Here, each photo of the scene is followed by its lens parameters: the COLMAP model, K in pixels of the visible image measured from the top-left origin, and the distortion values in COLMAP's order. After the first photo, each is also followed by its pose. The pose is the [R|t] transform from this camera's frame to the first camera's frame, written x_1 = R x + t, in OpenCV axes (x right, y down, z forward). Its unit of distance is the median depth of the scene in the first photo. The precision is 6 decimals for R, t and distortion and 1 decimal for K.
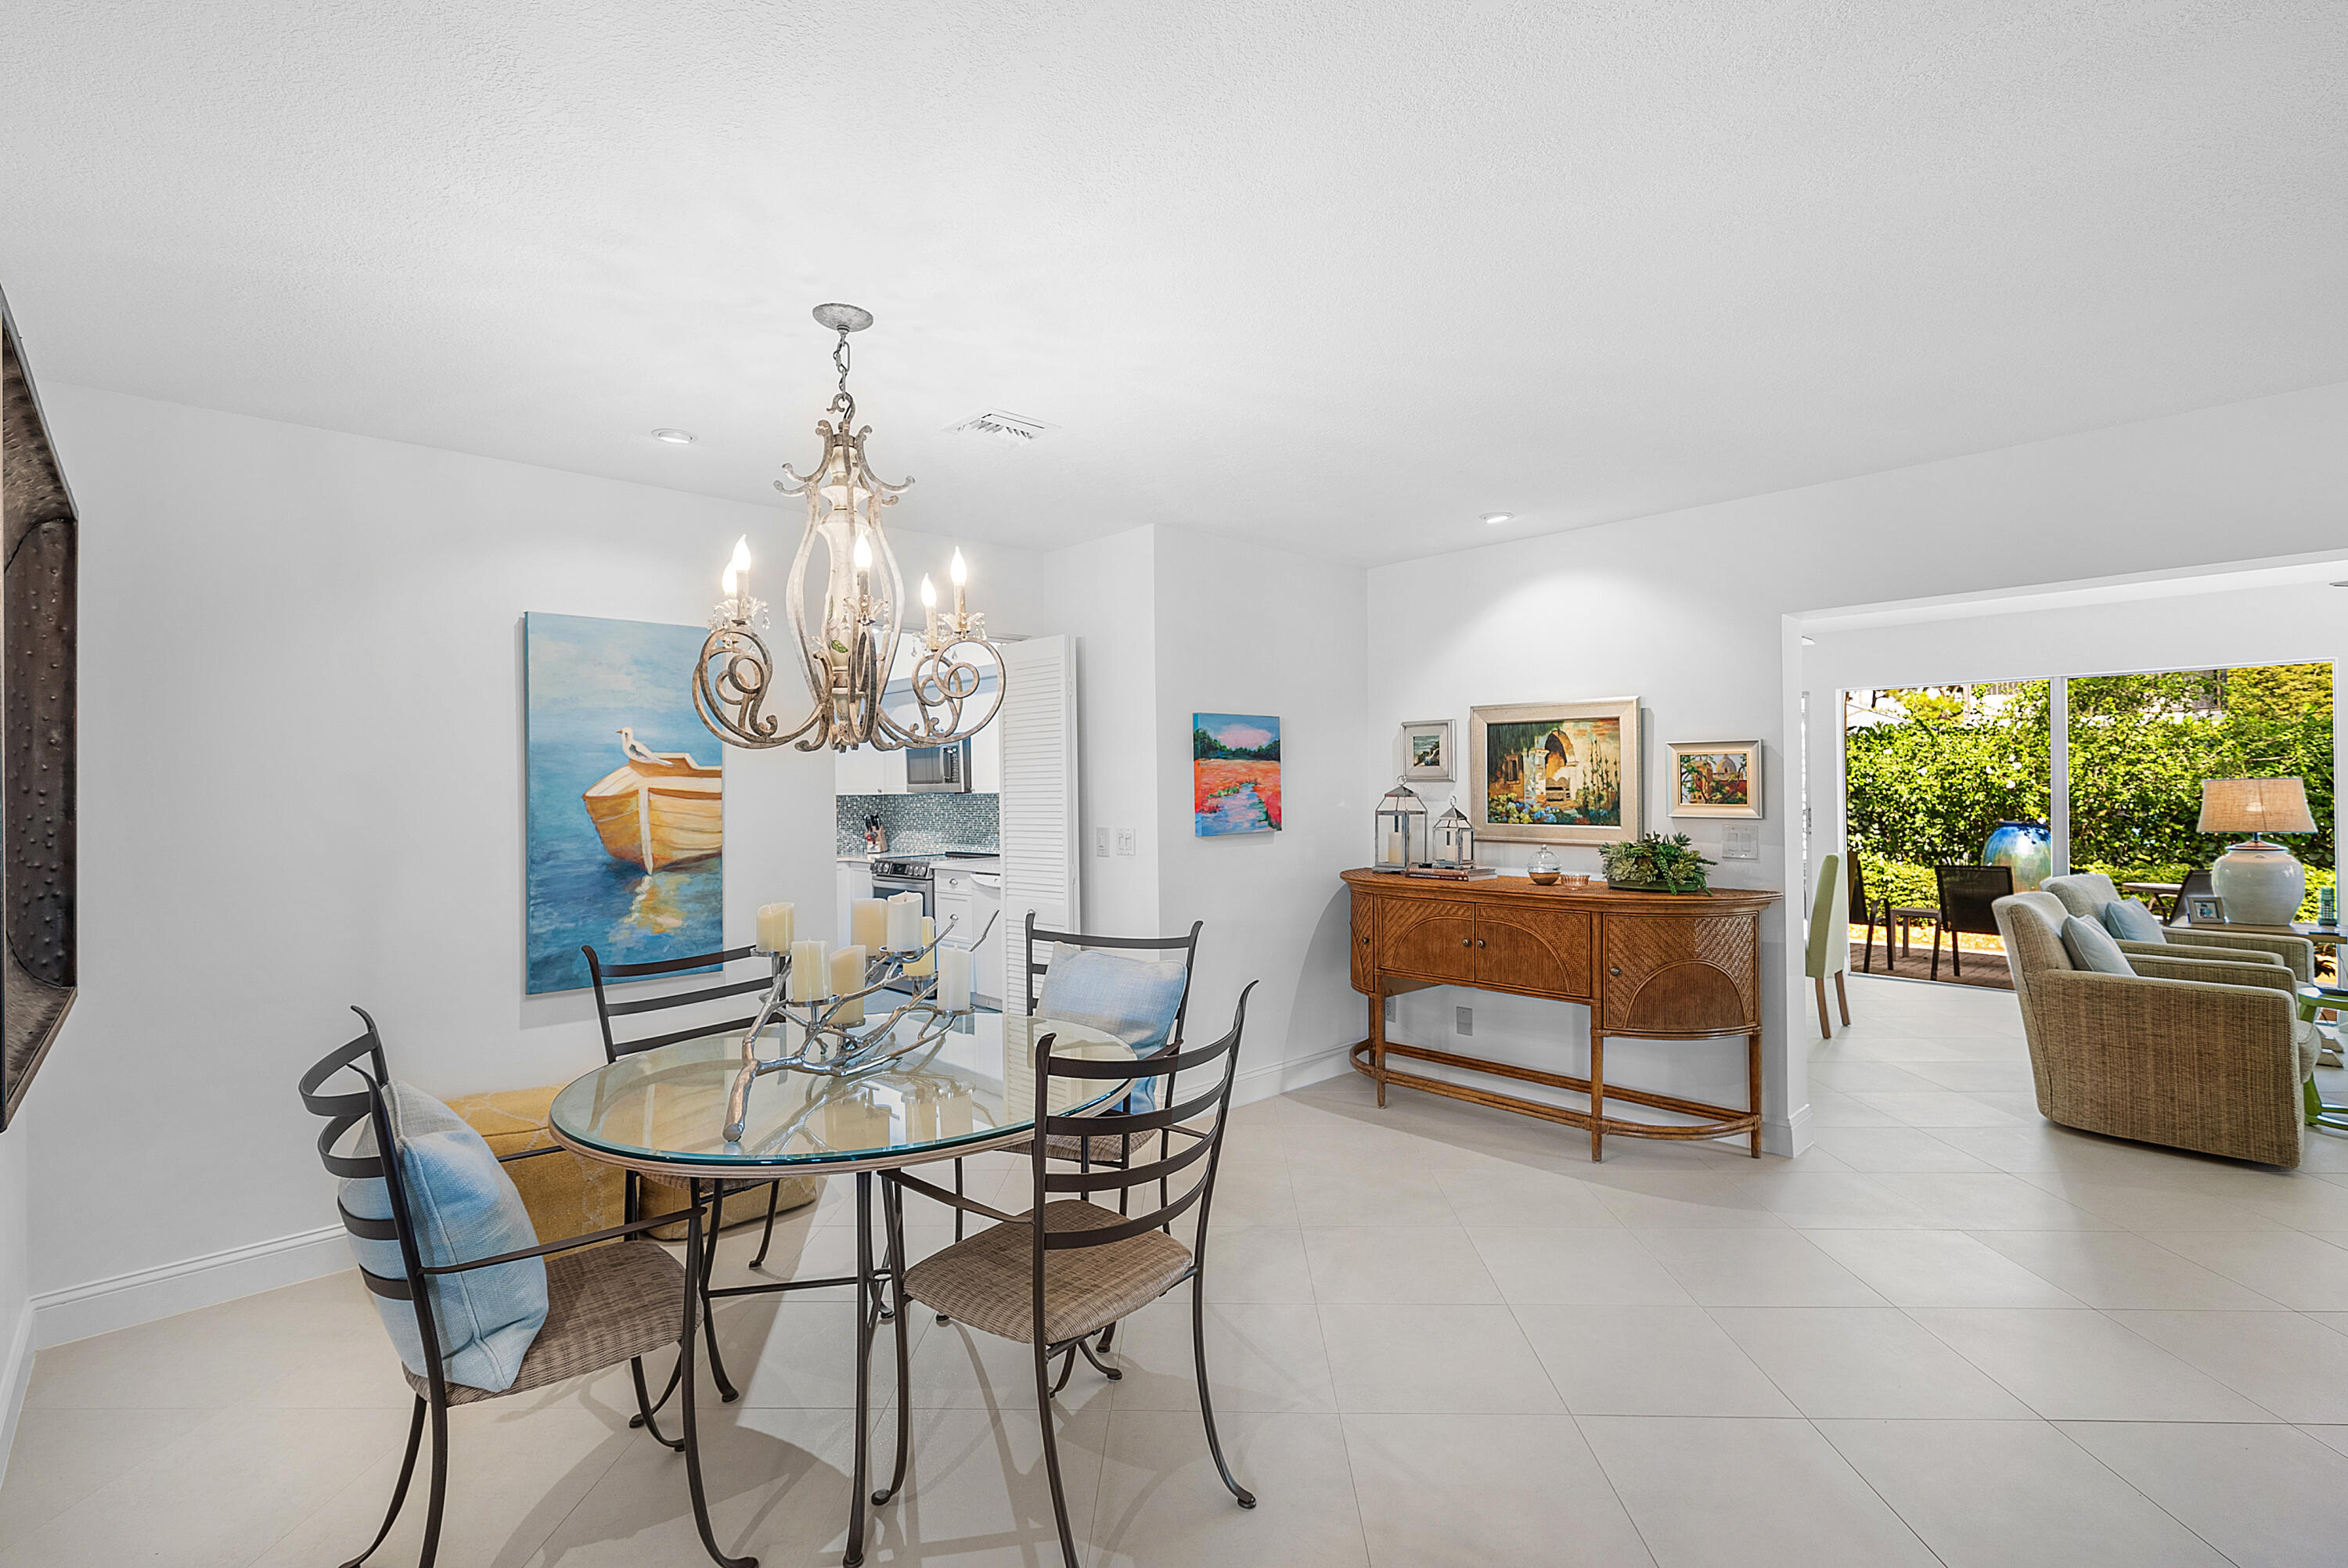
lens RADIAL K [[1085.6, 0, 1154.3], [0, 1085.6, 785.5], [0, 0, 1]] dist [0.001670, 0.000091]
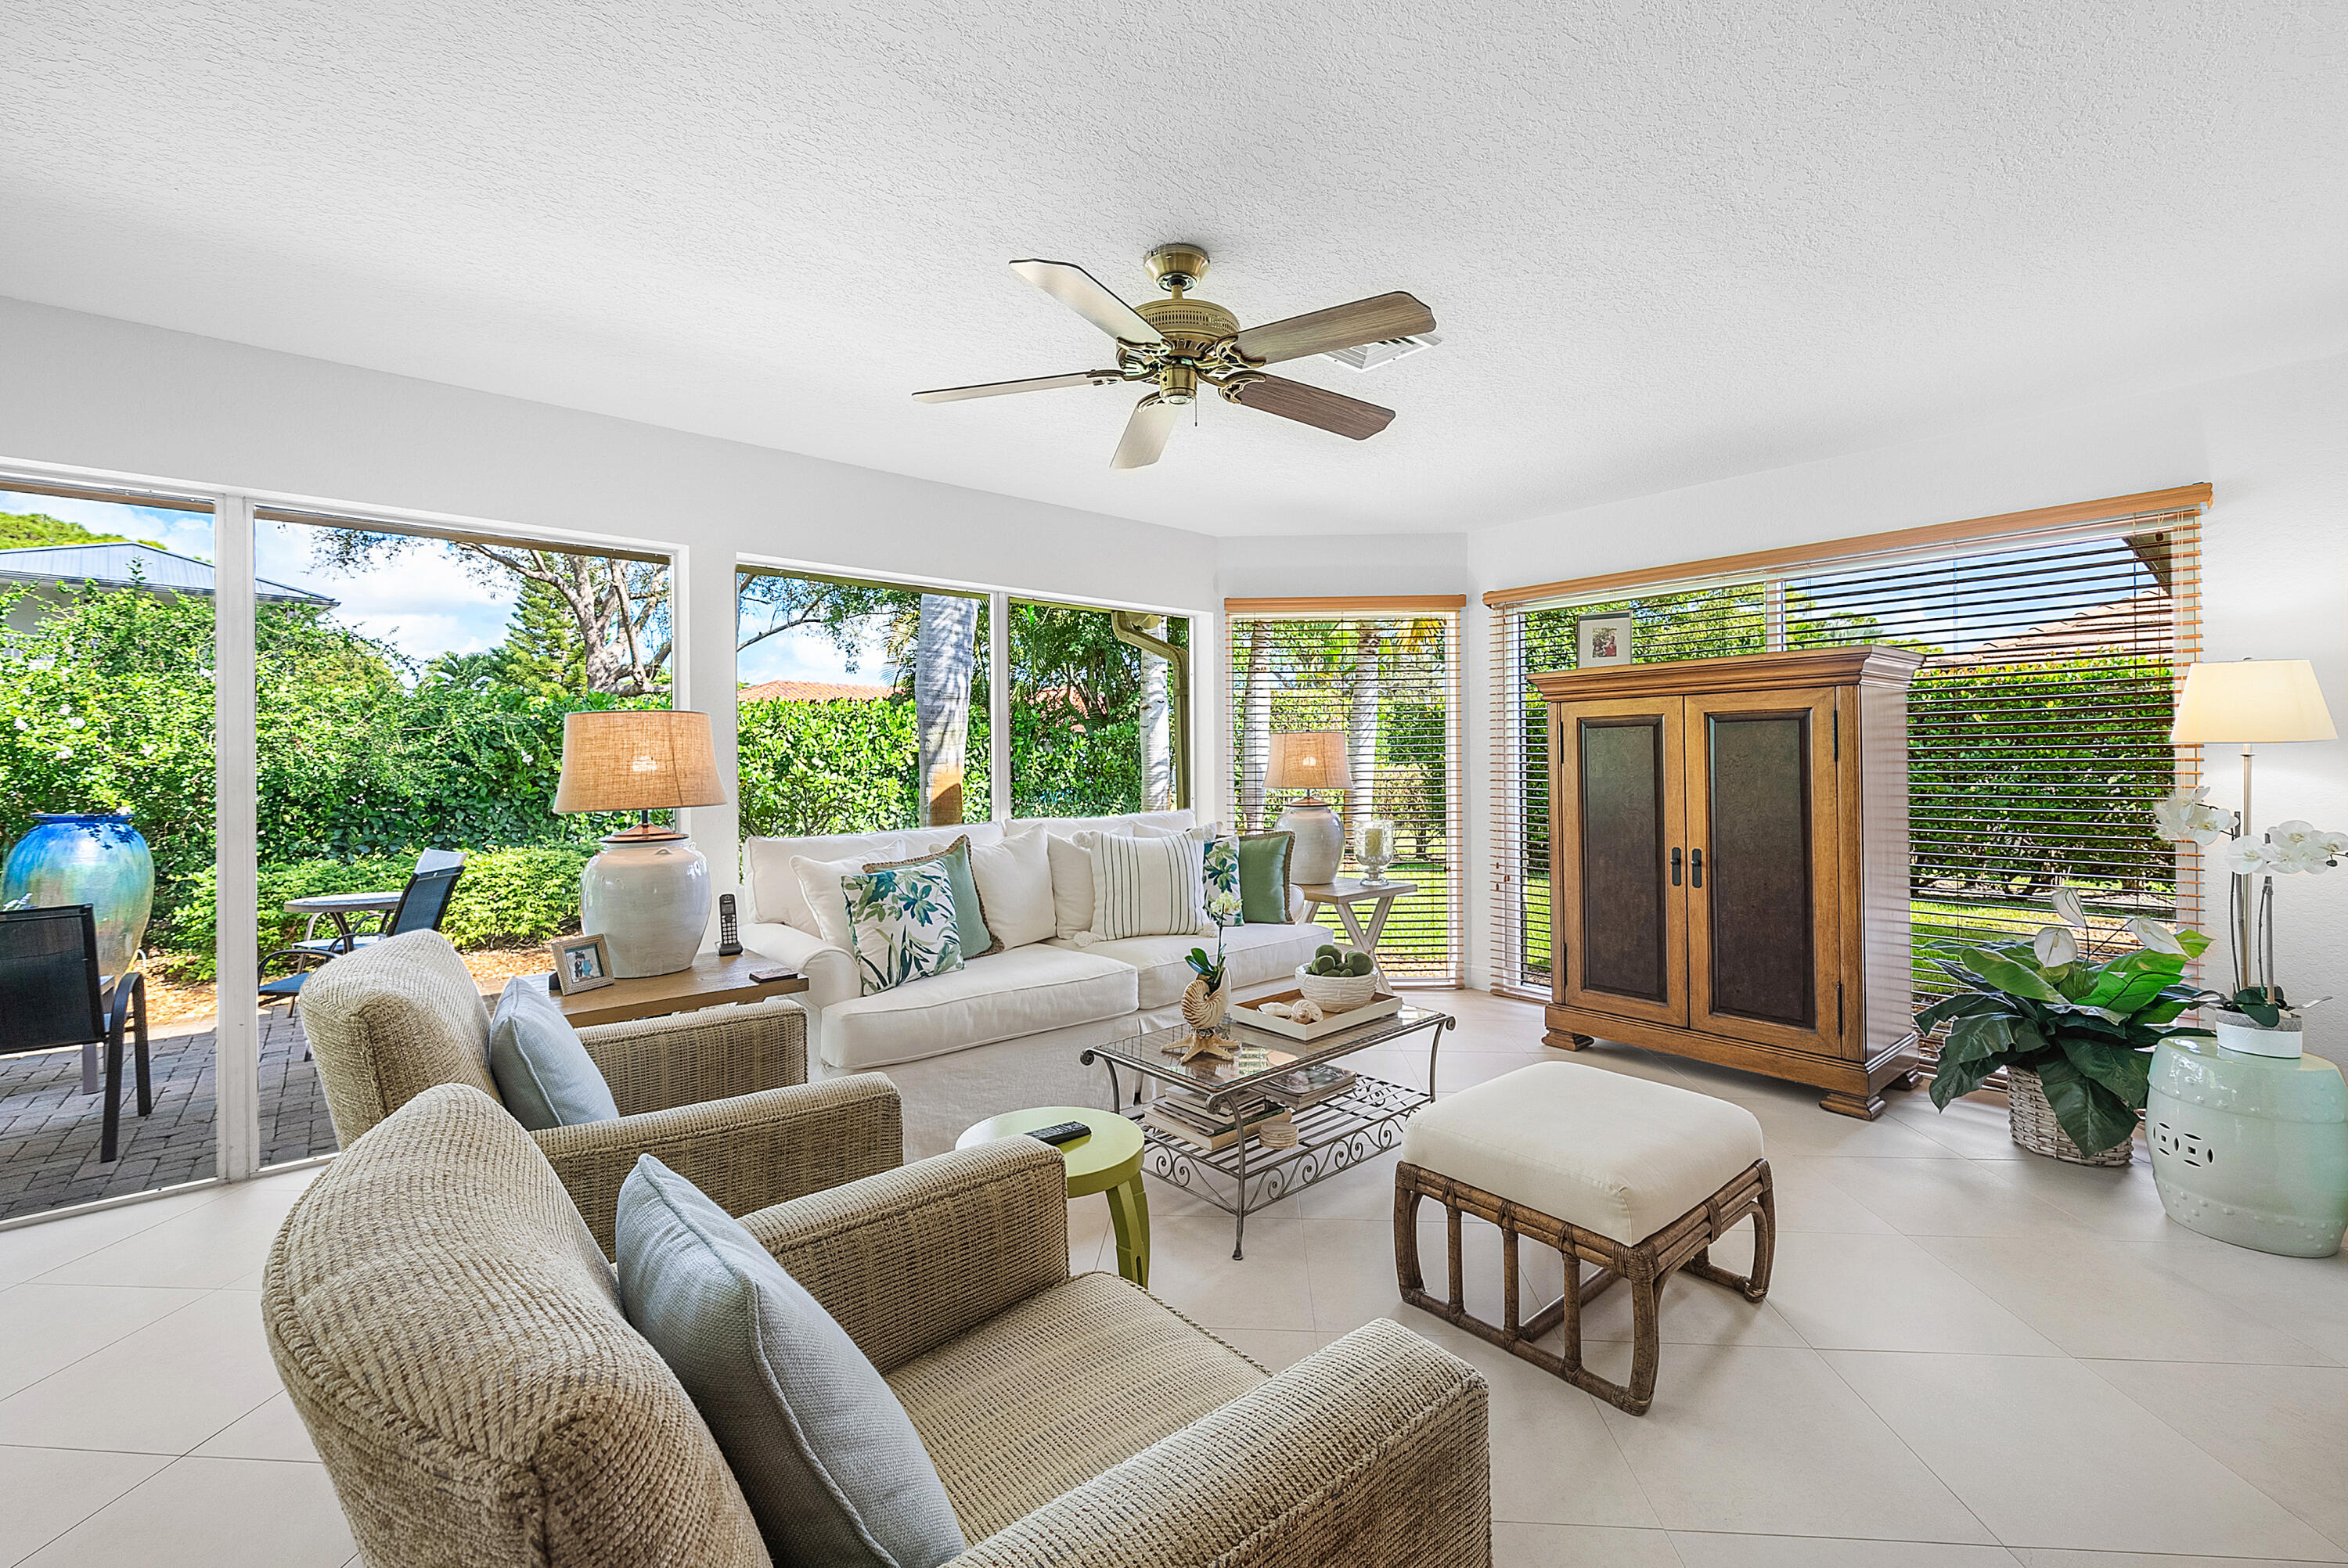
lens RADIAL K [[981.6, 0, 1191.4], [0, 981.6, 761.2], [0, 0, 1]] dist [0.001162, 0.000701]
pose [[0.032090, 0.010871, 0.999426, 0.597926], [0.005838, 0.999922, -0.011064, 0.029944], [-0.999468, 0.006189, 0.032024, 0.814155]]
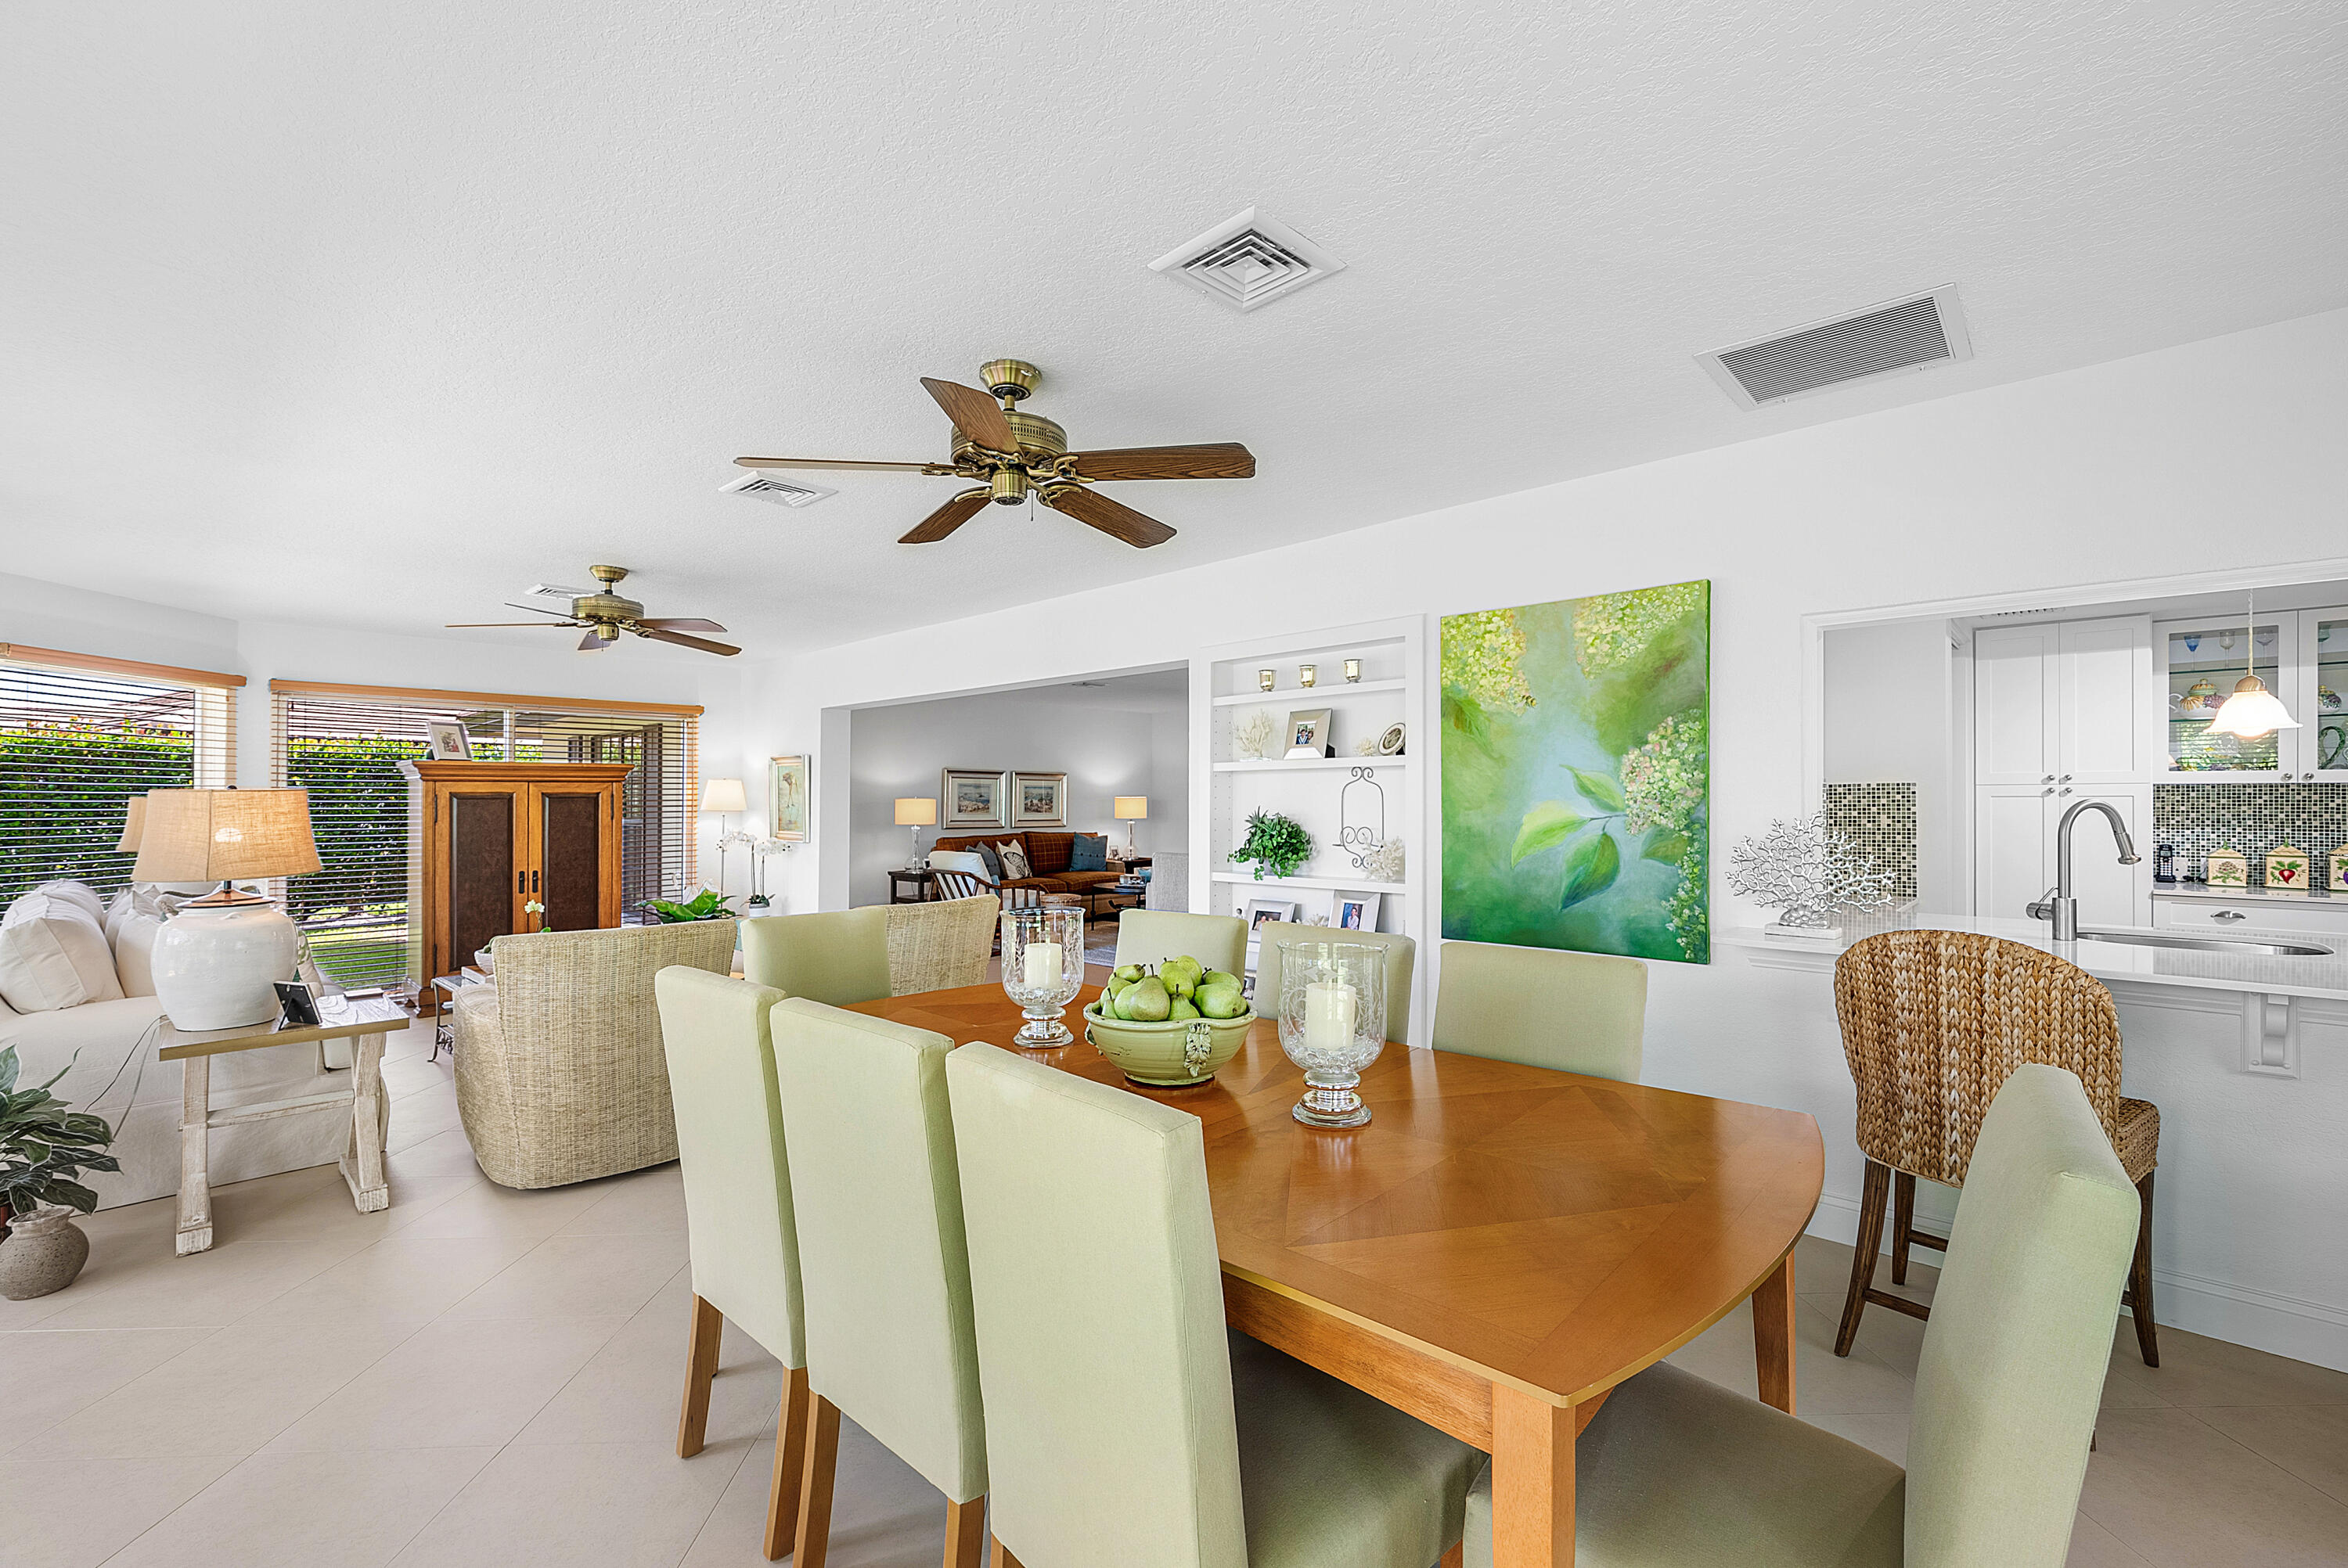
lens RADIAL K [[981.6, 0, 1173.0], [0, 981.6, 789.6], [0, 0, 1]] dist [0.001162, 0.000701]
pose [[-0.998570, 0.020229, -0.049488, 0.573133], [0.021055, 0.999647, -0.016224, 0.022401], [0.049142, -0.017242, -0.998643, 1.902616]]
